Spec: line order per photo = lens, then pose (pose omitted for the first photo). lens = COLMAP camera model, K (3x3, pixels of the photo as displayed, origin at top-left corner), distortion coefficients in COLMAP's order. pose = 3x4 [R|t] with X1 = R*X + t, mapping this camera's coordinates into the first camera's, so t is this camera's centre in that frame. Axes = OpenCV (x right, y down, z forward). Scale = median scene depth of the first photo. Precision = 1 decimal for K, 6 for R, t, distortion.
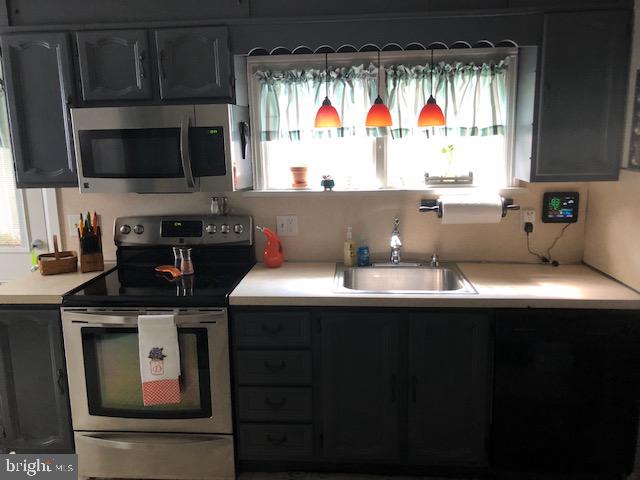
lens RADIAL K [[536.5, 0, 319.1], [0, 536.5, 238.8], [0, 0, 1]] dist [0.030452, -0.023840]
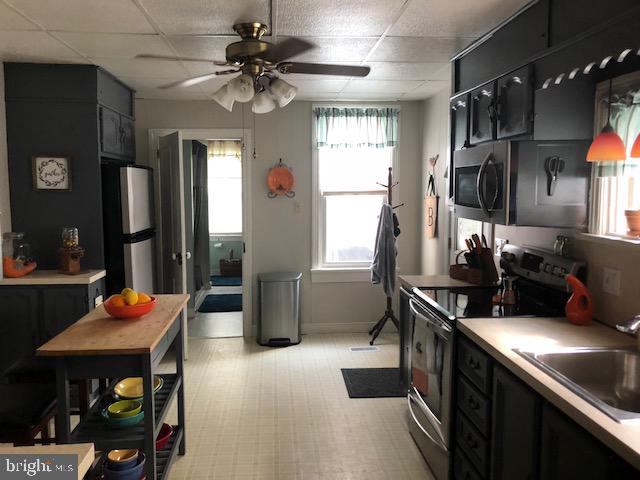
lens RADIAL K [[536.5, 0, 320.1], [0, 536.5, 237.4], [0, 0, 1]] dist [0.030452, -0.023840]
pose [[0.175226, 0.125695, -0.976472, 0.658519], [-0.188892, 0.977683, 0.091955, -0.082148], [0.966238, 0.168335, 0.195058, 0.412594]]
